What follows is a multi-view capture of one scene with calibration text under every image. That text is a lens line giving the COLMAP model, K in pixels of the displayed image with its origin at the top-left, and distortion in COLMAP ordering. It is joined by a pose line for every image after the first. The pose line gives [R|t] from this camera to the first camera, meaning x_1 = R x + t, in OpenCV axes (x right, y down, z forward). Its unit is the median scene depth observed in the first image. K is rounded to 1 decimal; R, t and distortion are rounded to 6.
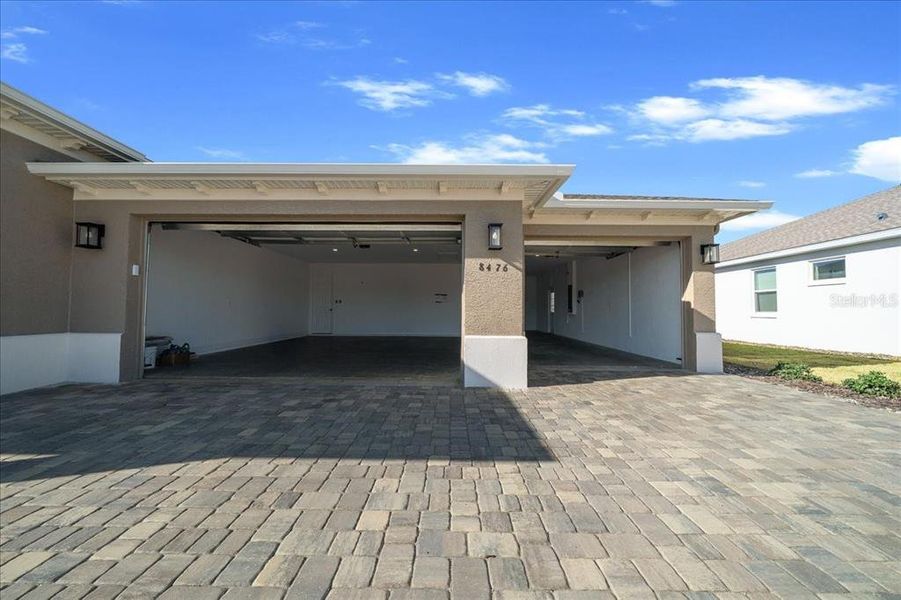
lens RADIAL K [[307.2, 0, 450.5], [0, 307.2, 300.0], [0, 0, 1]] dist [-0.004563, -0.000103]
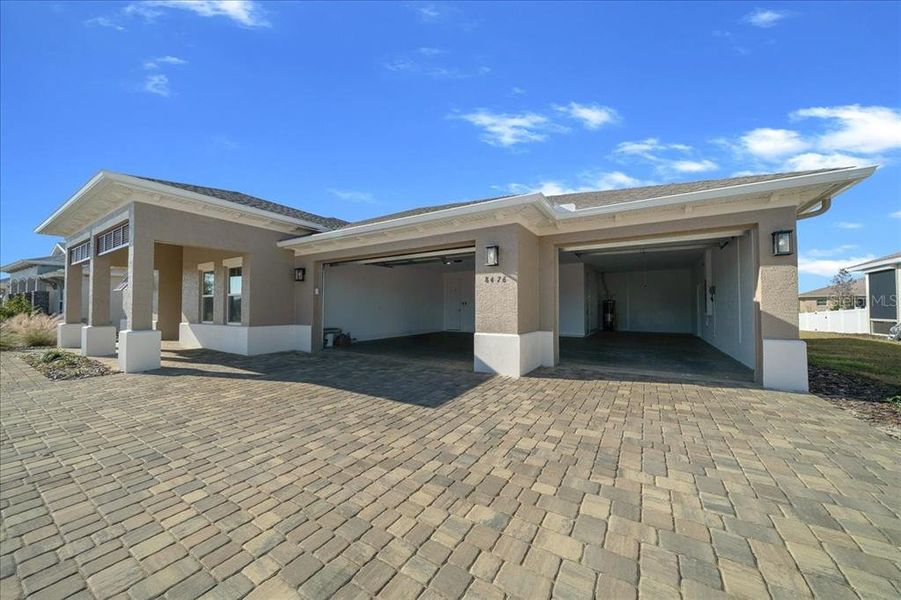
lens RADIAL K [[307.2, 0, 450.5], [0, 307.2, 300.0], [0, 0, 1]] dist [-0.004563, -0.000103]
pose [[0.859349, -0.021774, -0.510925, 0.623256], [0.024107, 0.999707, -0.002059, -0.023869], [0.510820, -0.010547, 0.859623, -0.180736]]
